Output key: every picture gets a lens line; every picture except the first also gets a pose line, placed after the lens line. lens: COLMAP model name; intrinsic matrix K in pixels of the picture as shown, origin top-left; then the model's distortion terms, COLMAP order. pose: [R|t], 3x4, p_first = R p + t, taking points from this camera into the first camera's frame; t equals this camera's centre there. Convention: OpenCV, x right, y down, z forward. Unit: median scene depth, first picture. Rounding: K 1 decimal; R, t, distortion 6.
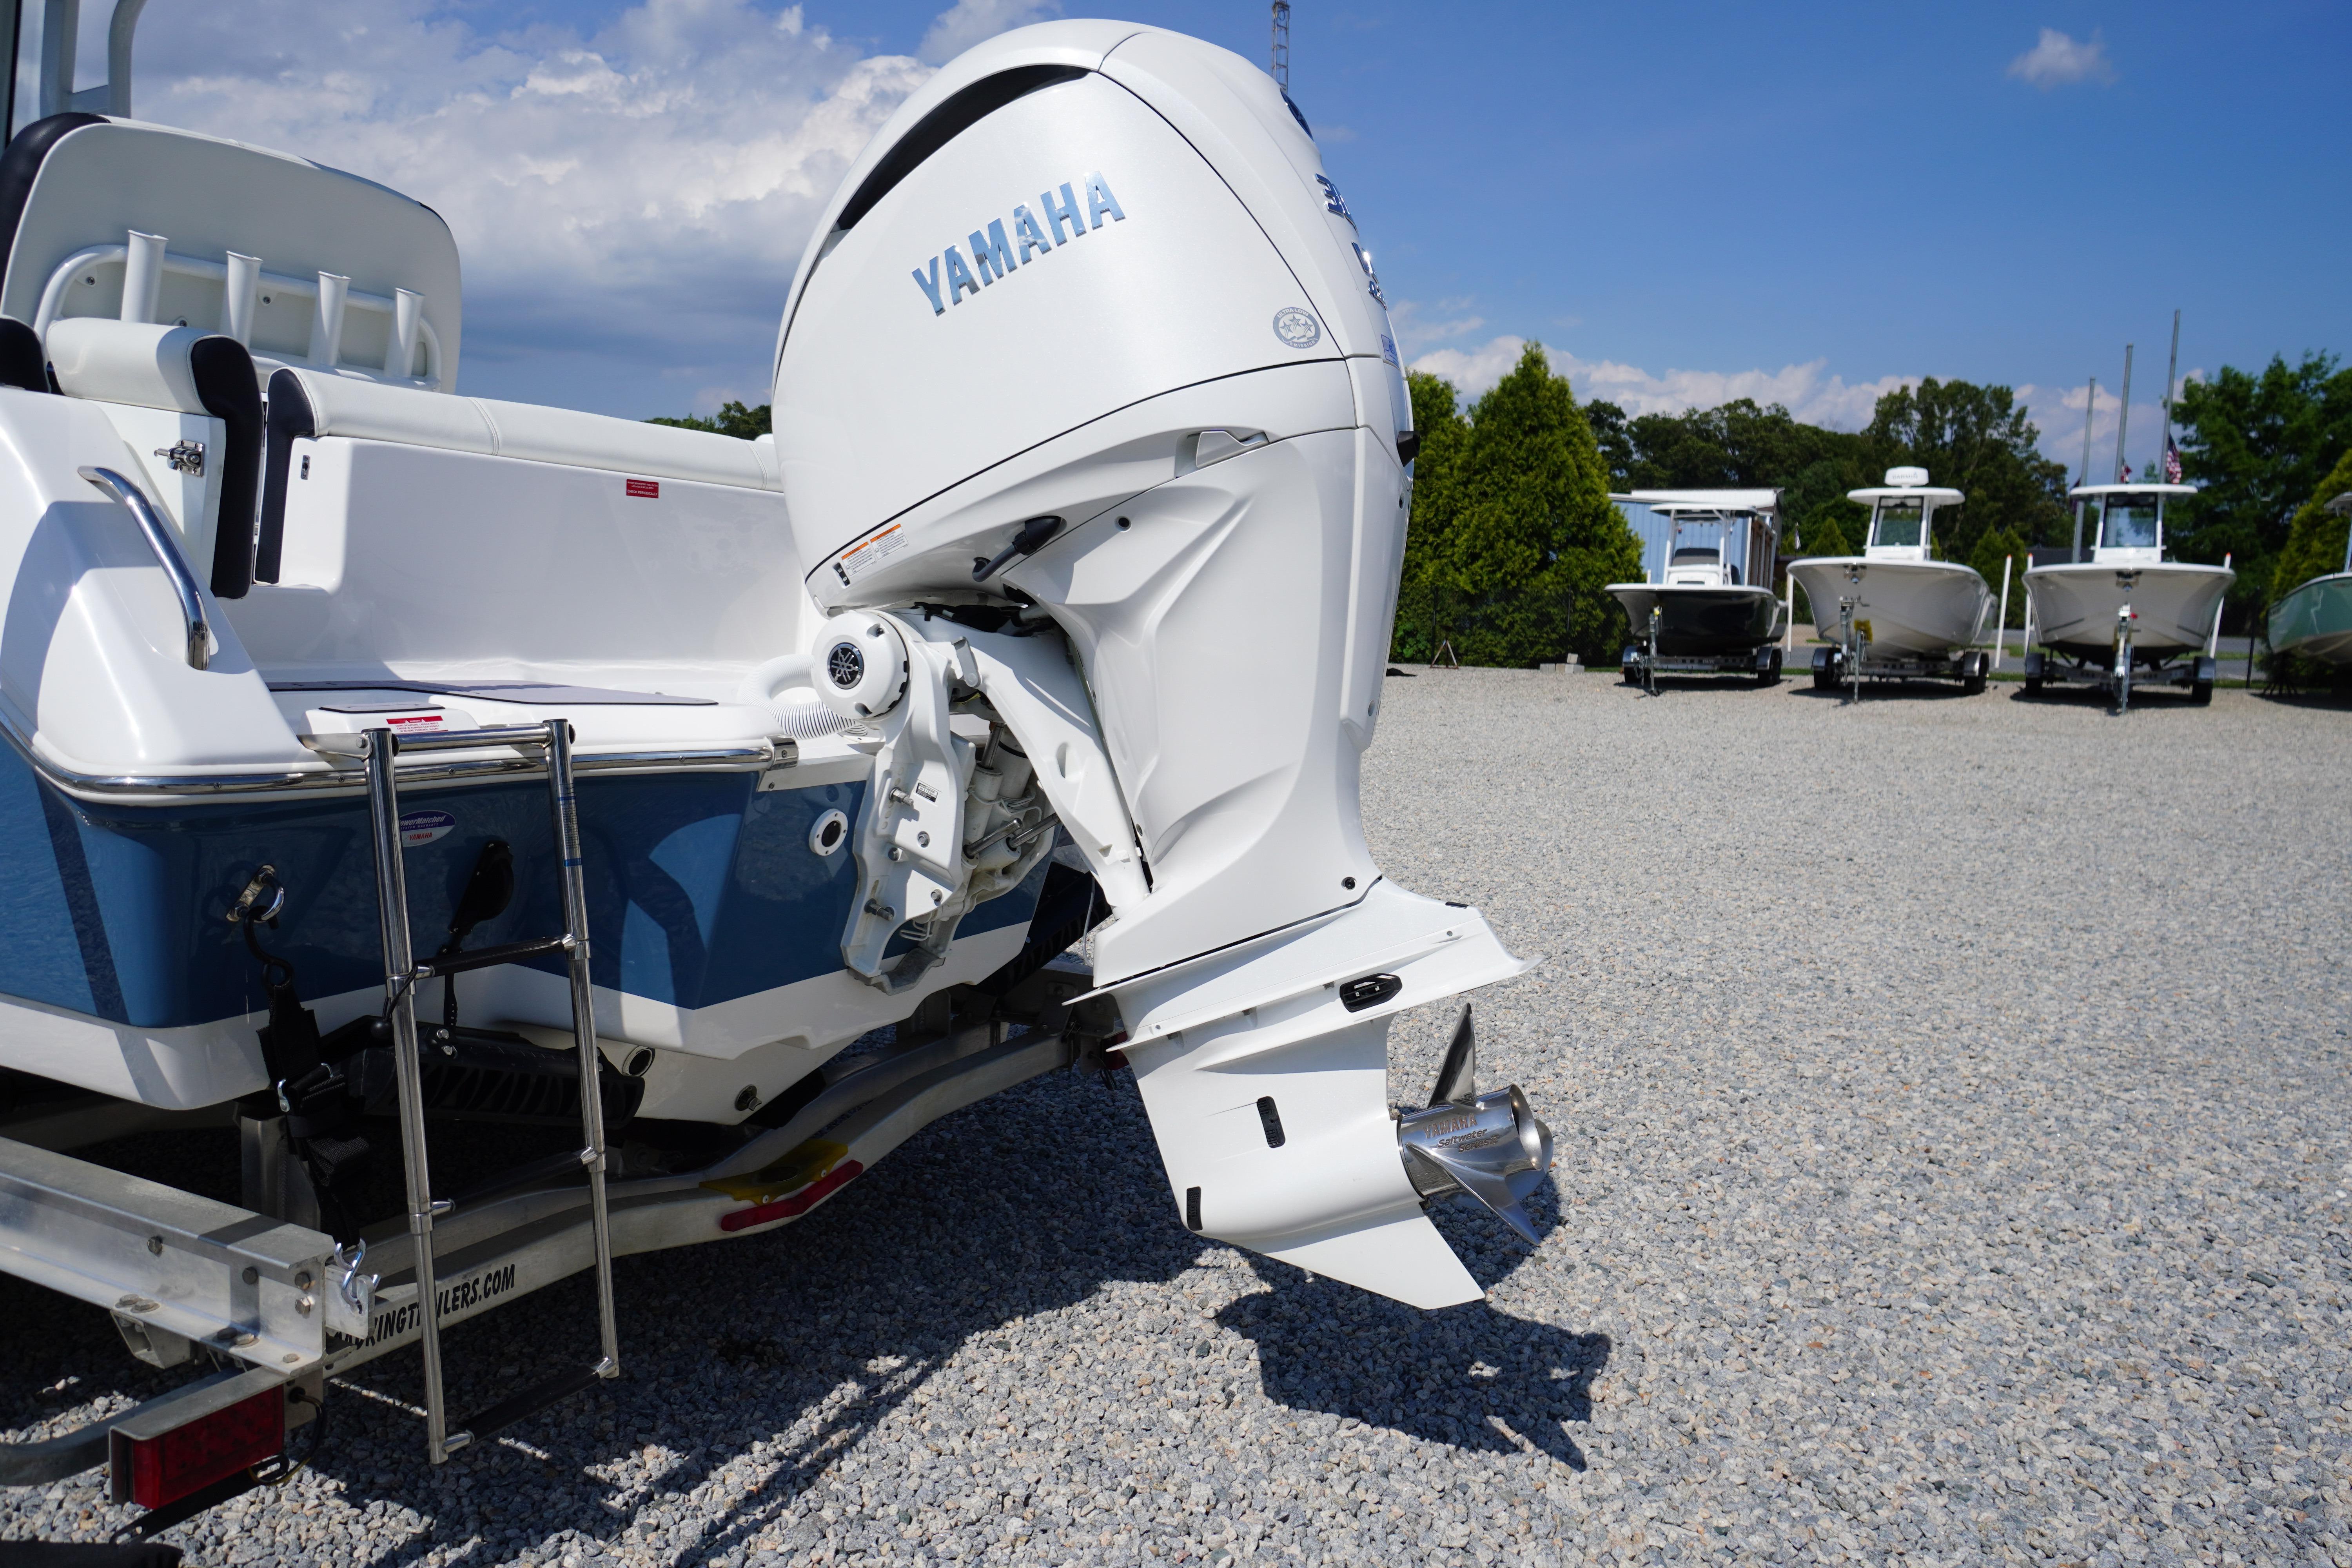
lens RADIAL K [[1662.2, 0, 1176.0], [0, 1662.2, 784.0], [0, 0, 1]] dist [0.000380, 0.040804]
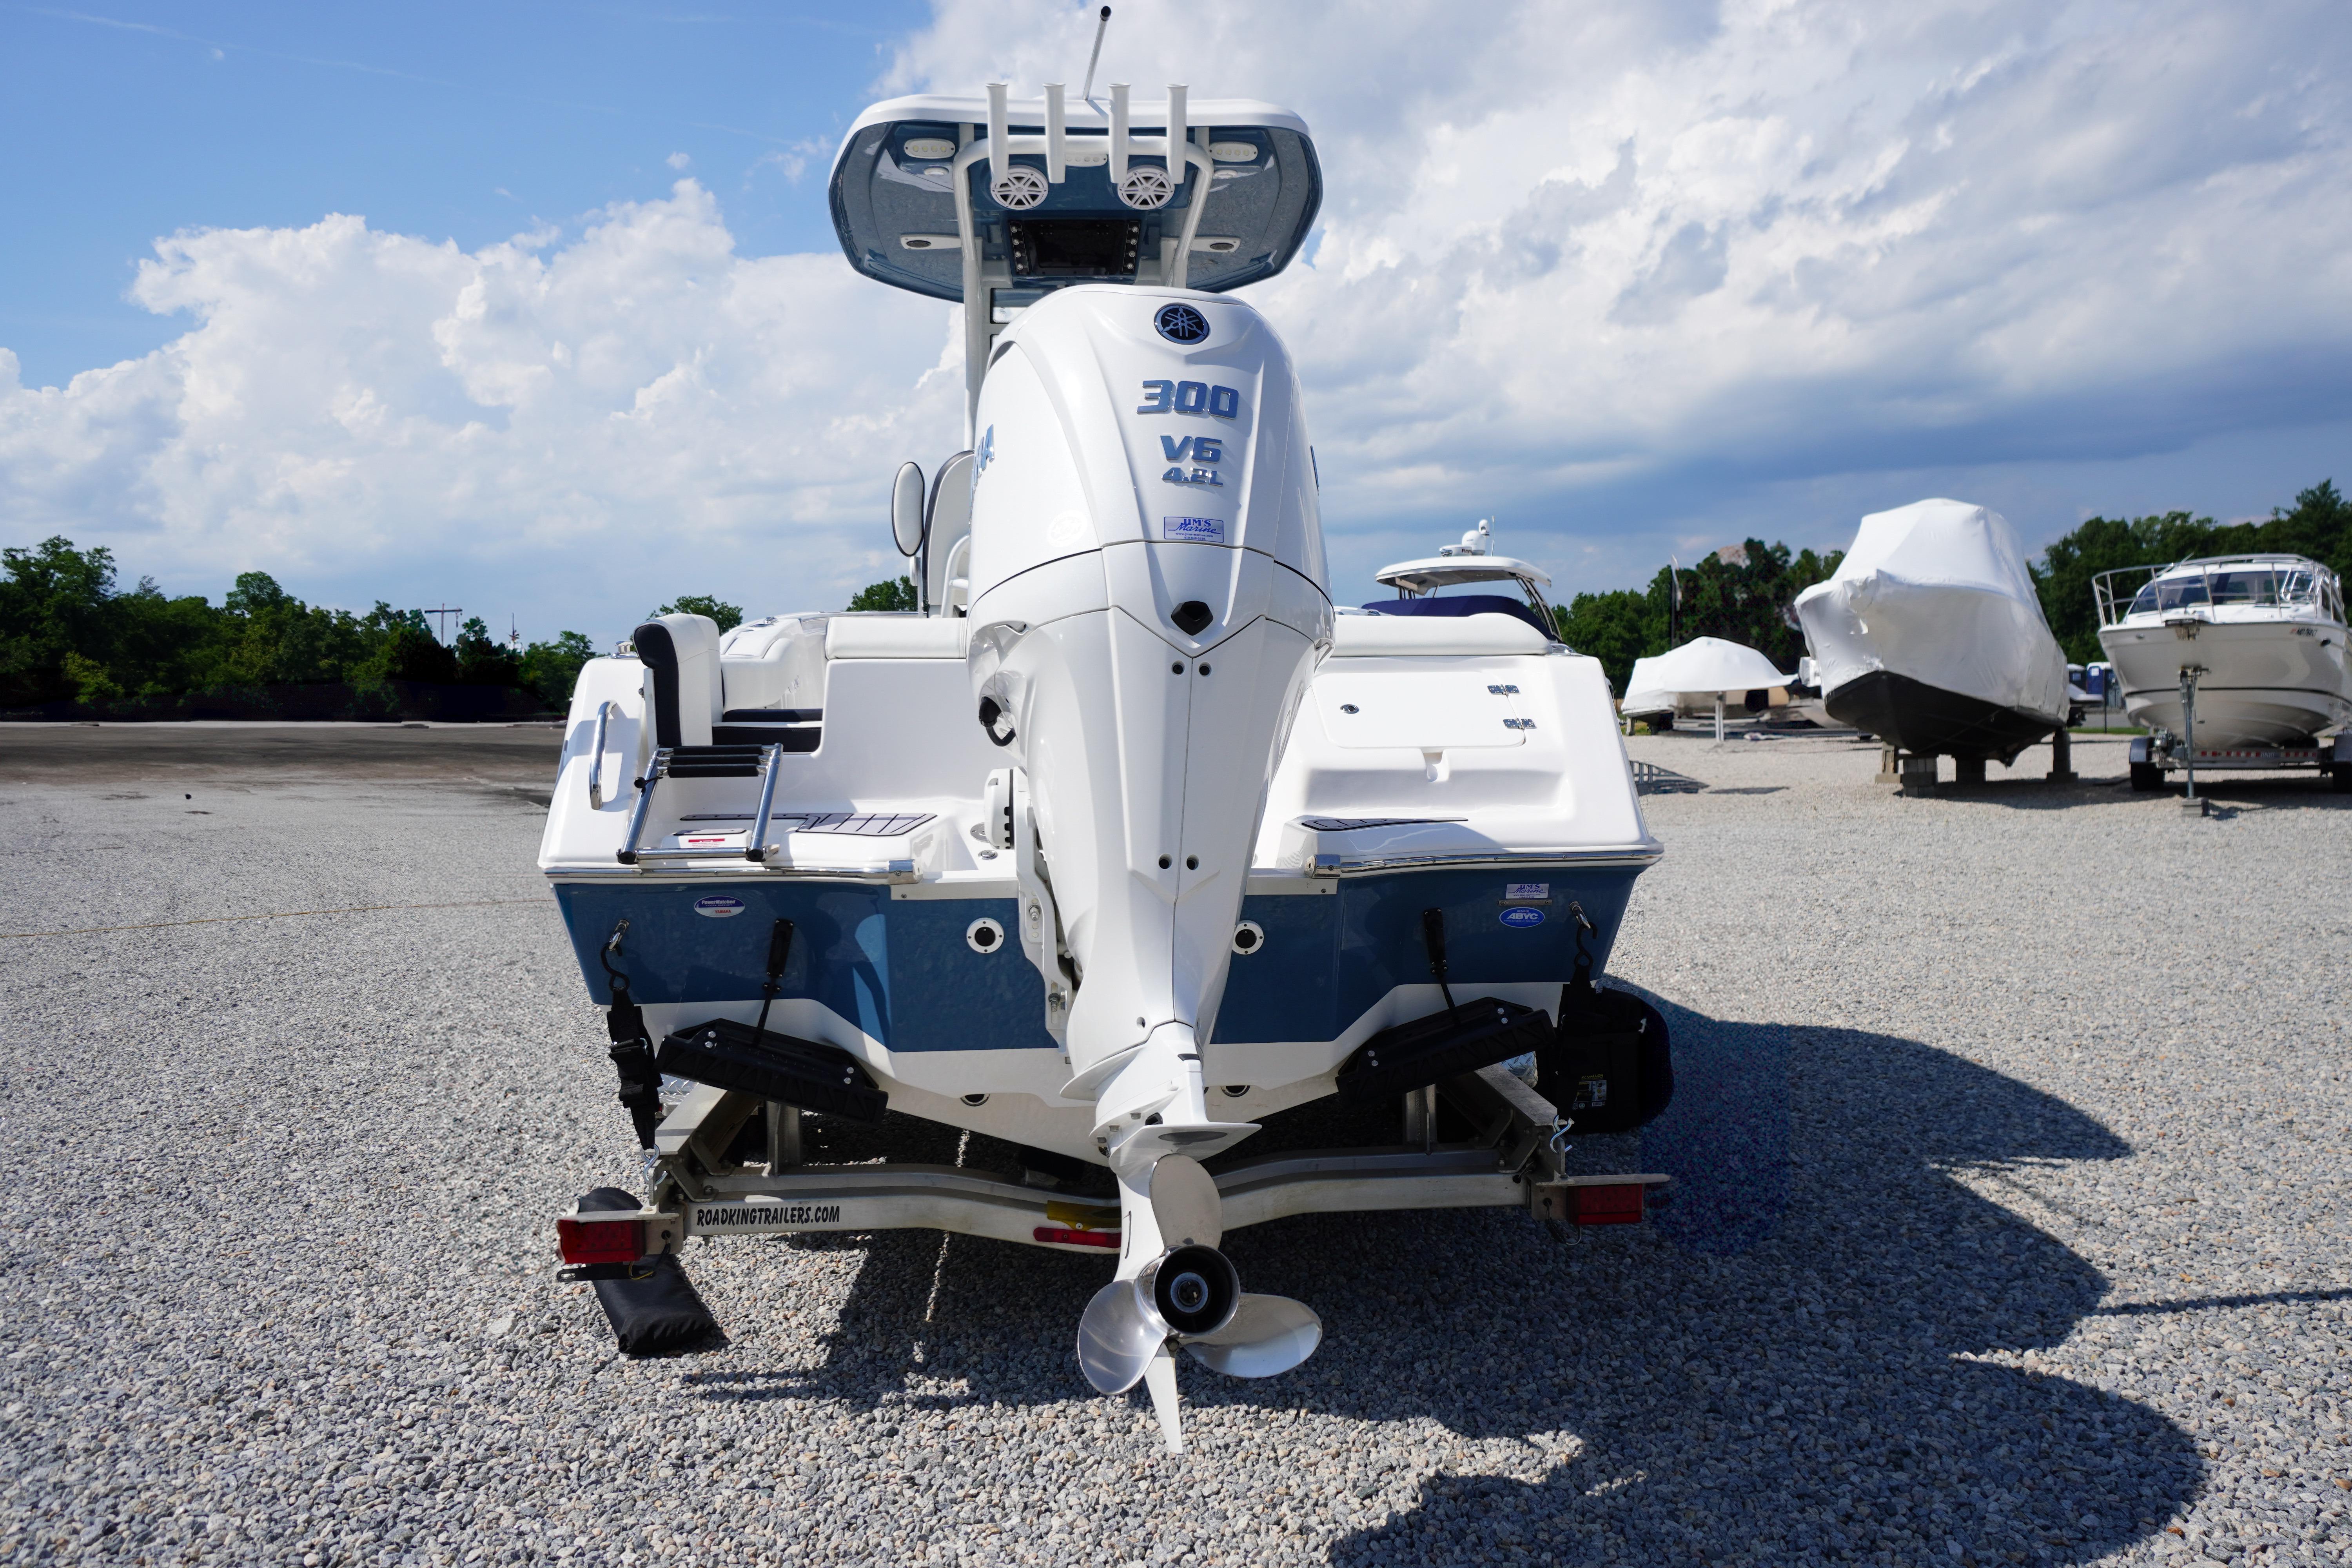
lens RADIAL K [[1710.2, 0, 1176.0], [0, 1710.2, 784.0], [0, 0, 1]] dist [0.031582, 0.002676]
pose [[0.543254, 0.010459, -0.839504, 0.911135], [-0.061208, 0.997755, -0.027177, -0.056998], [0.837335, 0.066149, 0.542674, 0.340014]]
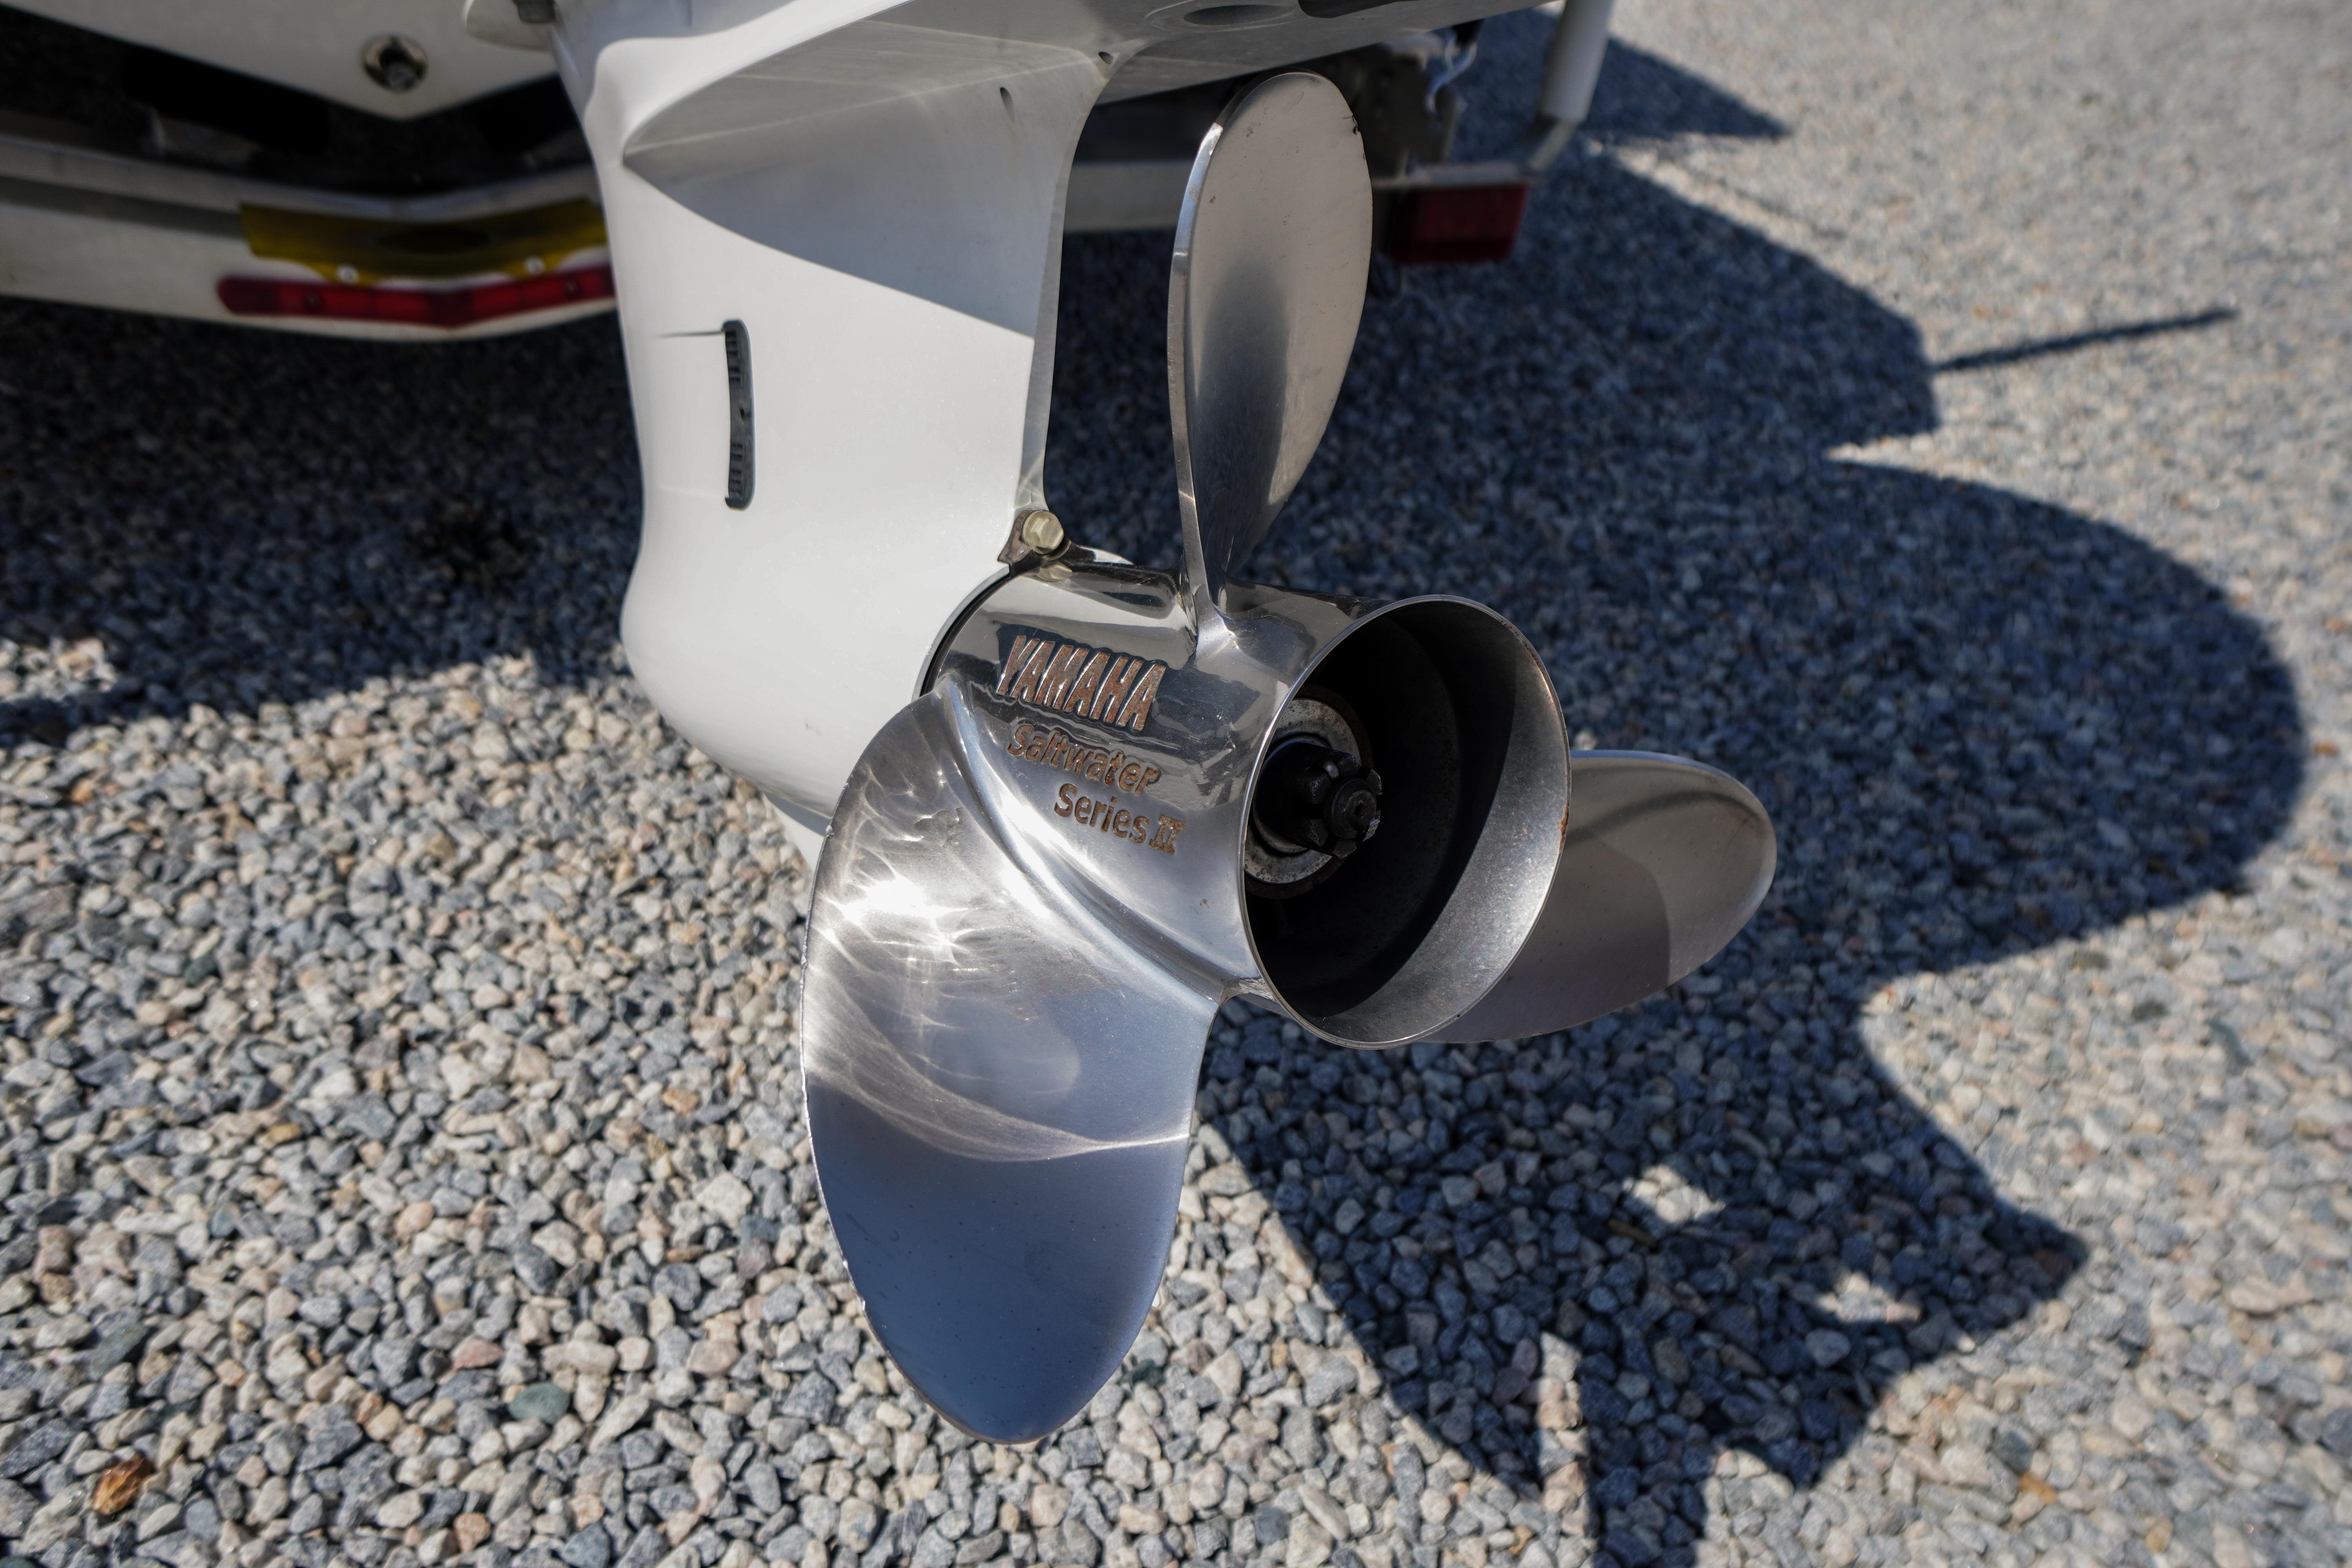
lens RADIAL K [[1668.7, 0, 1176.0], [0, 1668.7, 784.0], [0, 0, 1]] dist [0.022310, 0.007520]
pose [[0.835049, 0.384089, -0.393915, 0.221469], [-0.163674, 0.856991, 0.488648, 0.096935], [0.525266, -0.343571, 0.778495, 0.706020]]
